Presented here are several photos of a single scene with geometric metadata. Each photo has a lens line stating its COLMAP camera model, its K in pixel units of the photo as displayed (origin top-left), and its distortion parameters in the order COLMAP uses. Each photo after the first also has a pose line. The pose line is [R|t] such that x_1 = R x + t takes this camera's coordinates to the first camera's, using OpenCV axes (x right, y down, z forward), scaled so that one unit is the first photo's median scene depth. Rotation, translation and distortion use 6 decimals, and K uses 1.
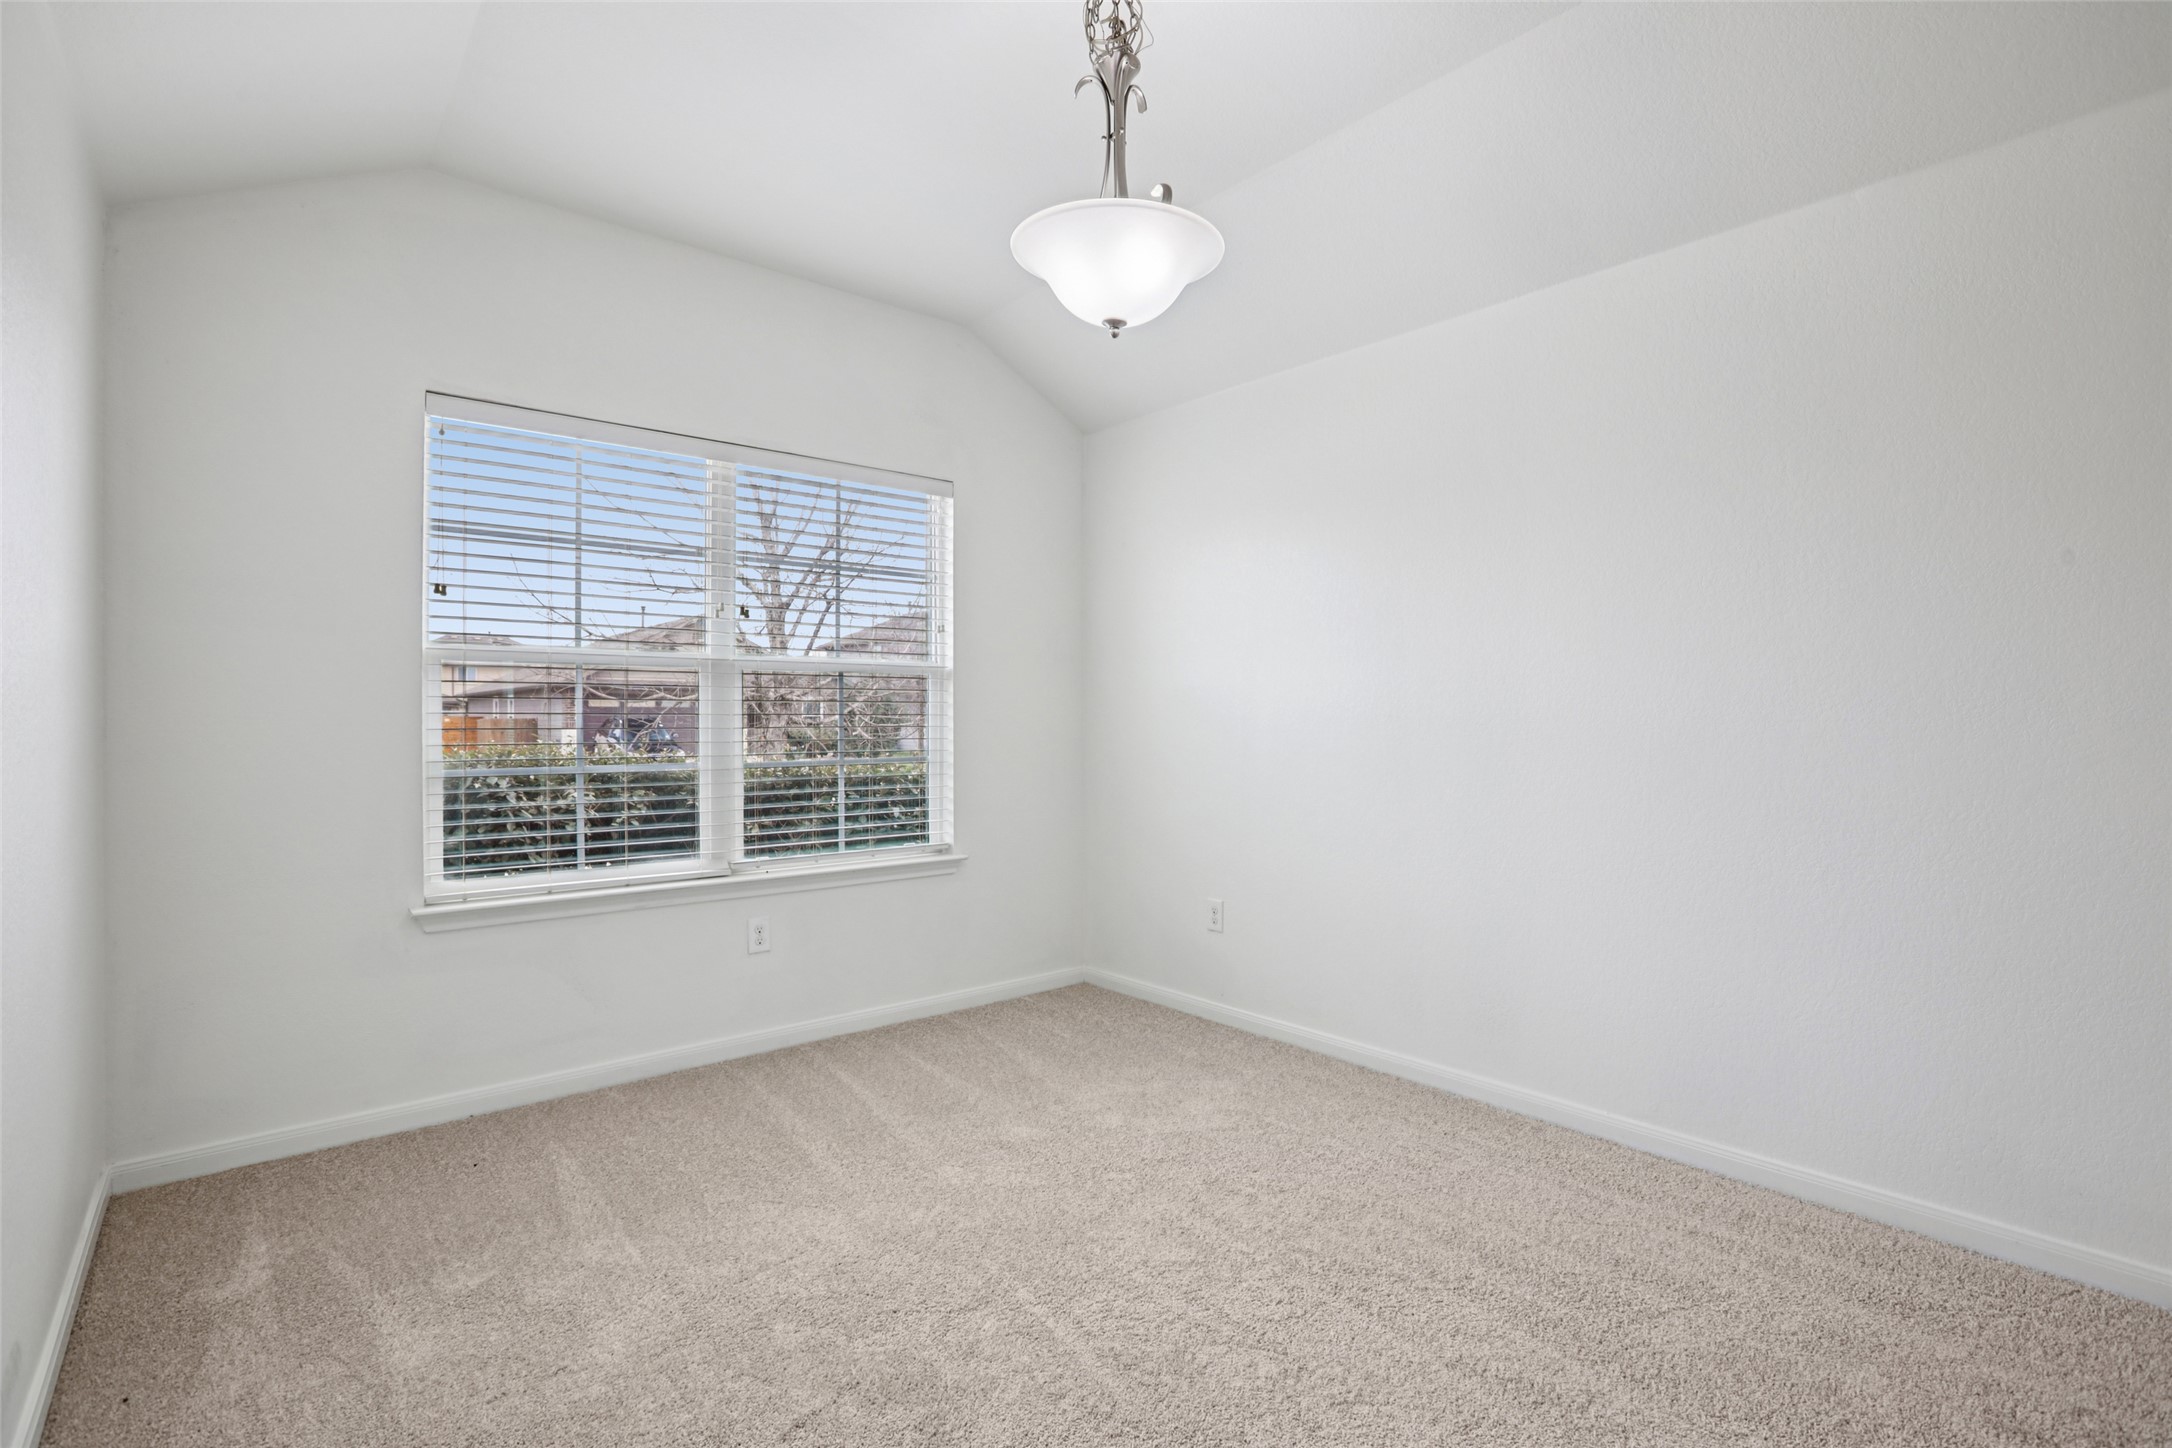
lens RADIAL K [[992.3, 0, 1100.9], [0, 992.3, 720.6], [0, 0, 1]] dist [-0.037852, 0.009551]
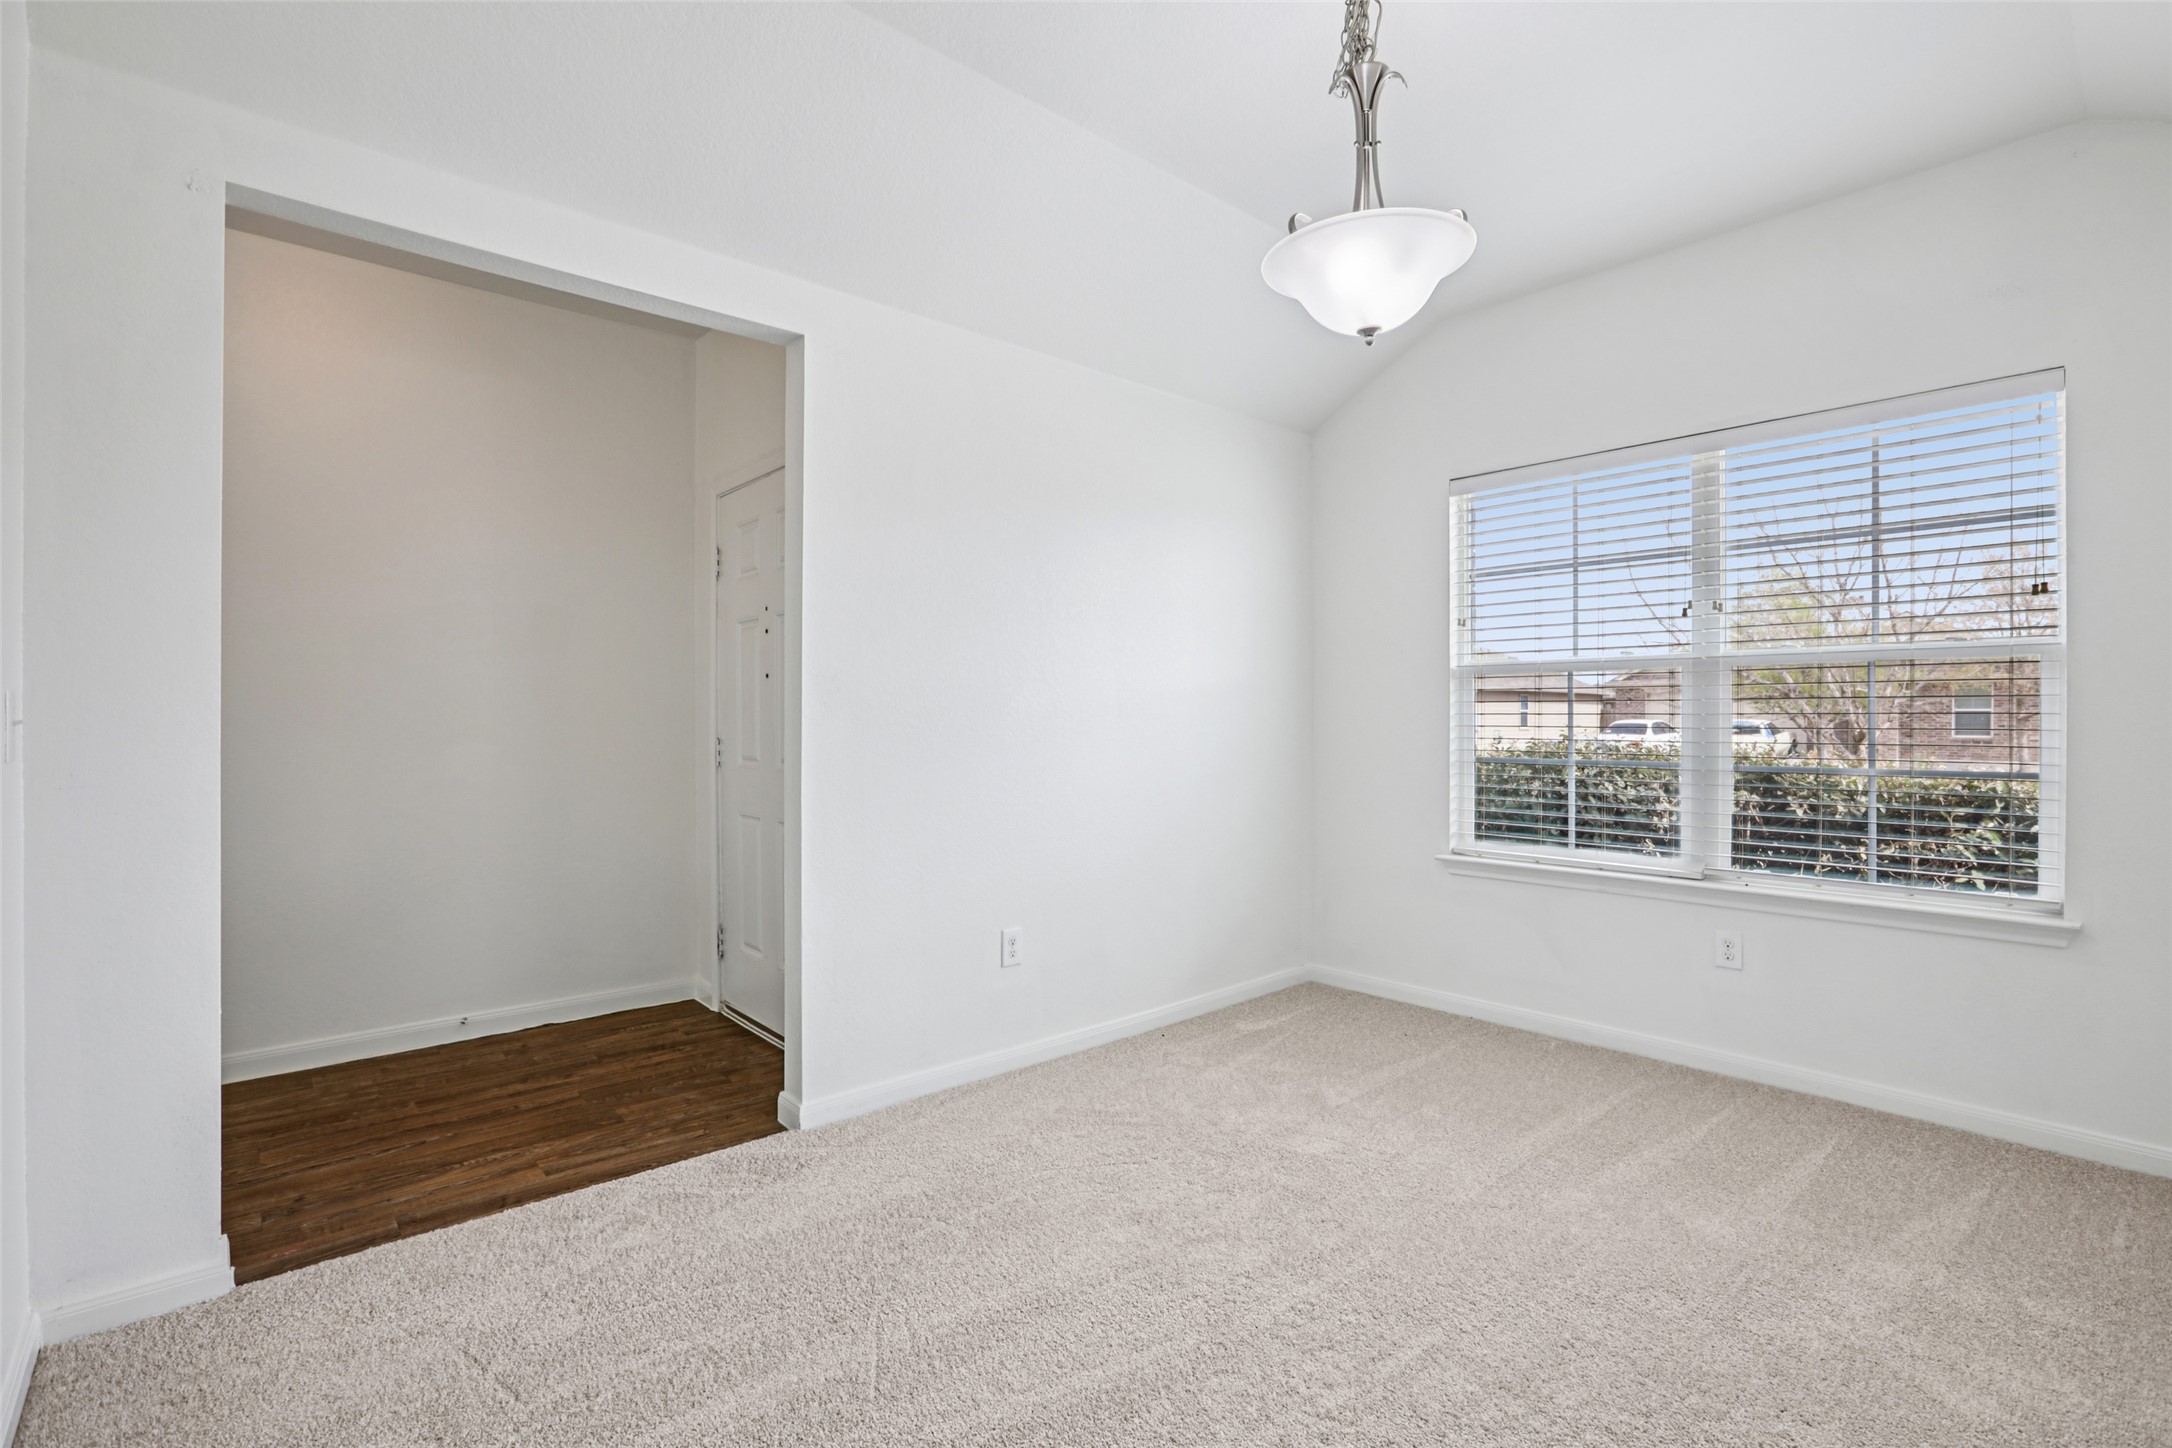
lens RADIAL K [[992.3, 0, 1108.6], [0, 992.3, 721.5], [0, 0, 1]] dist [-0.037852, 0.009551]
pose [[0.031722, 0.000613, -0.999497, 0.568611], [-0.003409, 0.999994, 0.000505, 0.002835], [0.999491, 0.003391, 0.031724, 0.387496]]
